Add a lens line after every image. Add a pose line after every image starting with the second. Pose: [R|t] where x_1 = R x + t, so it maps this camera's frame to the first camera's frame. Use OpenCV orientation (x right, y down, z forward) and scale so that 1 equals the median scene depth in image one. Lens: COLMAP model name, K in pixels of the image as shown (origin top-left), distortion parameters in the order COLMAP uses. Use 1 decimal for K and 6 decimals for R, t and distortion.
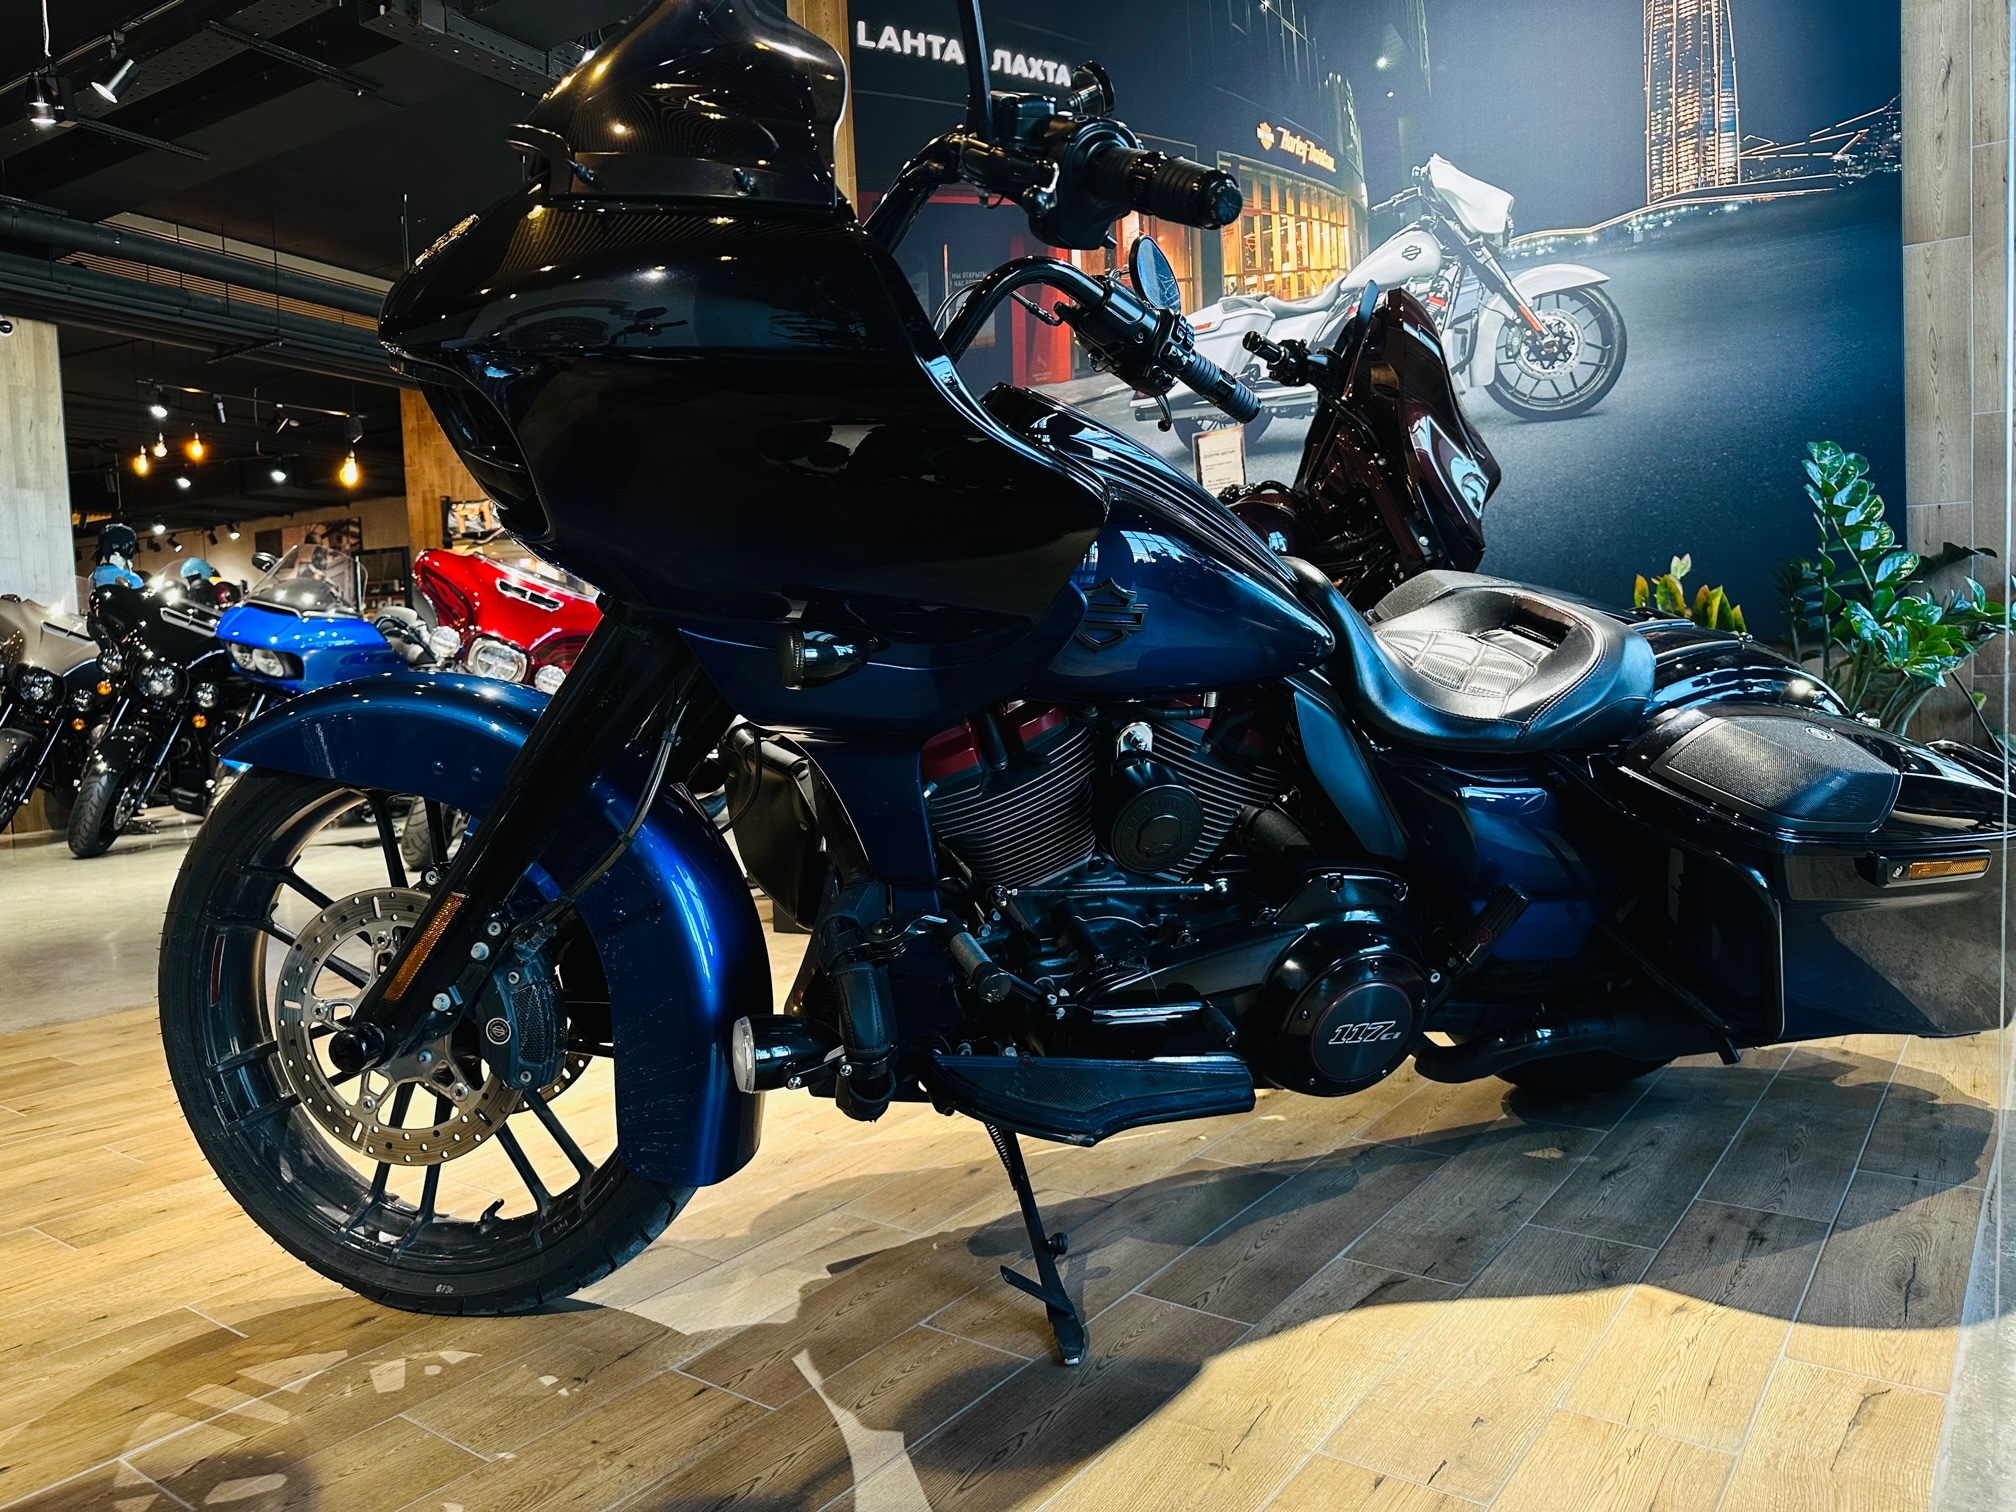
lens RADIAL K [[1424.8, 0, 999.0], [0, 1424.8, 762.1], [0, 0, 1]] dist [0.018532, -0.026575]
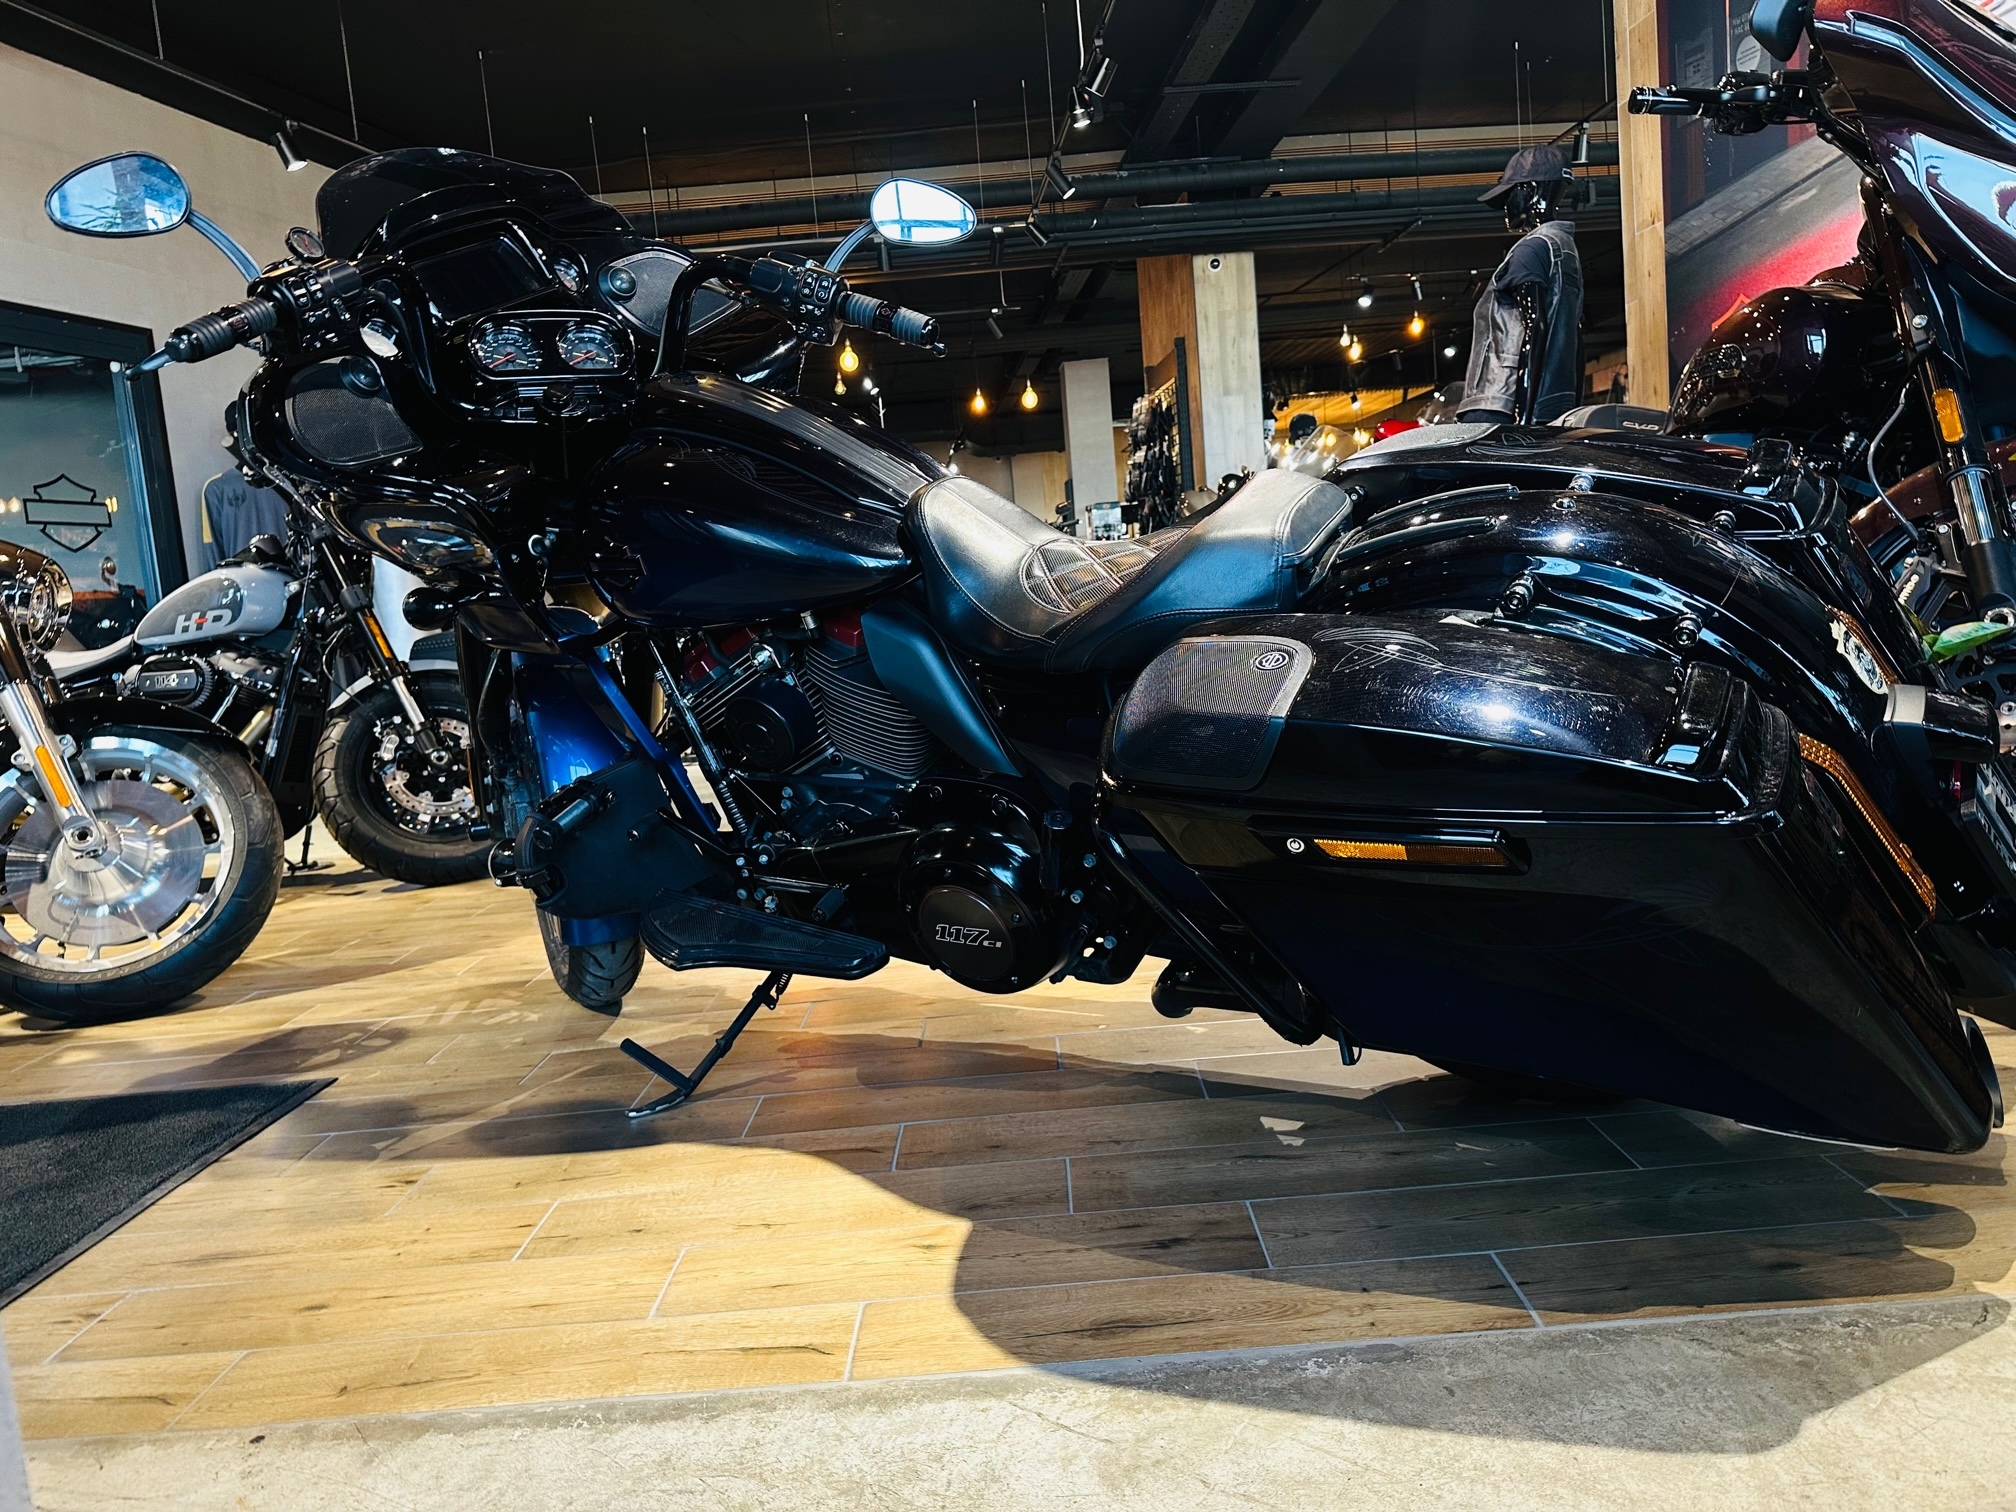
lens RADIAL K [[1424.8, 0, 1002.2], [0, 1424.8, 767.2], [0, 0, 1]] dist [0.018532, -0.026575]
pose [[0.588002, 0.081348, -0.804759, 0.508839], [0.014854, 0.993676, 0.111298, -0.022013], [0.808723, -0.077397, 0.583075, 0.196958]]
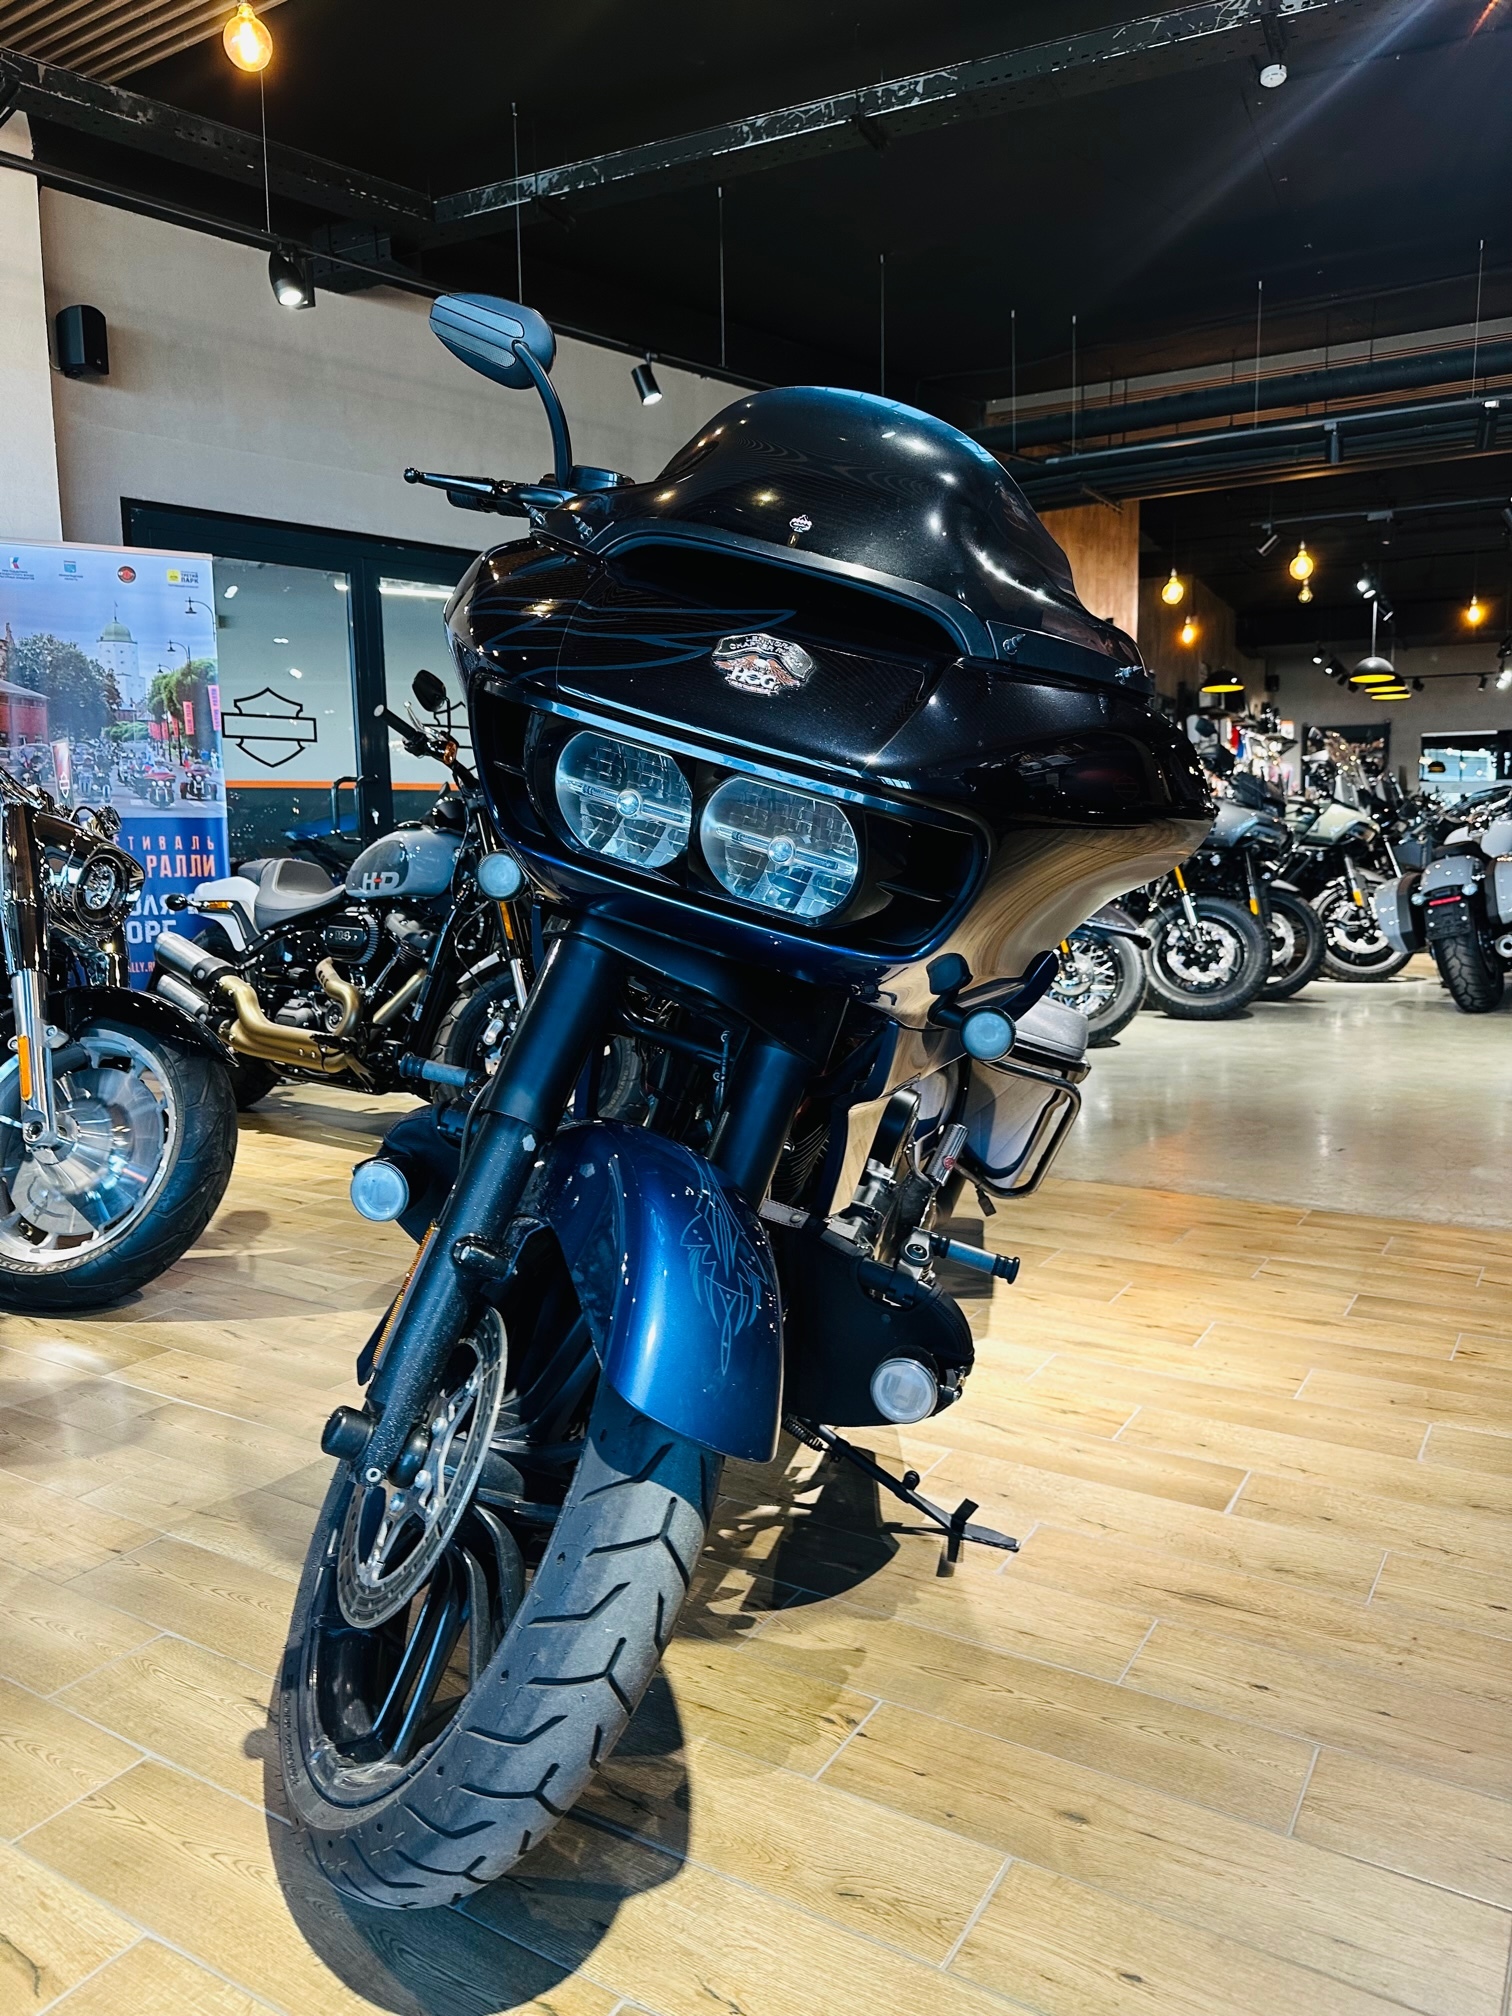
lens RADIAL K [[1424.8, 0, 761.3], [0, 1424.8, 1011.5], [0, 0, 1]] dist [0.018532, -0.026575]
pose [[0.087738, 0.163925, -0.982563, 0.406189], [-0.049195, 0.985877, 0.160085, -0.112886], [0.994928, 0.034291, 0.094563, 0.542798]]
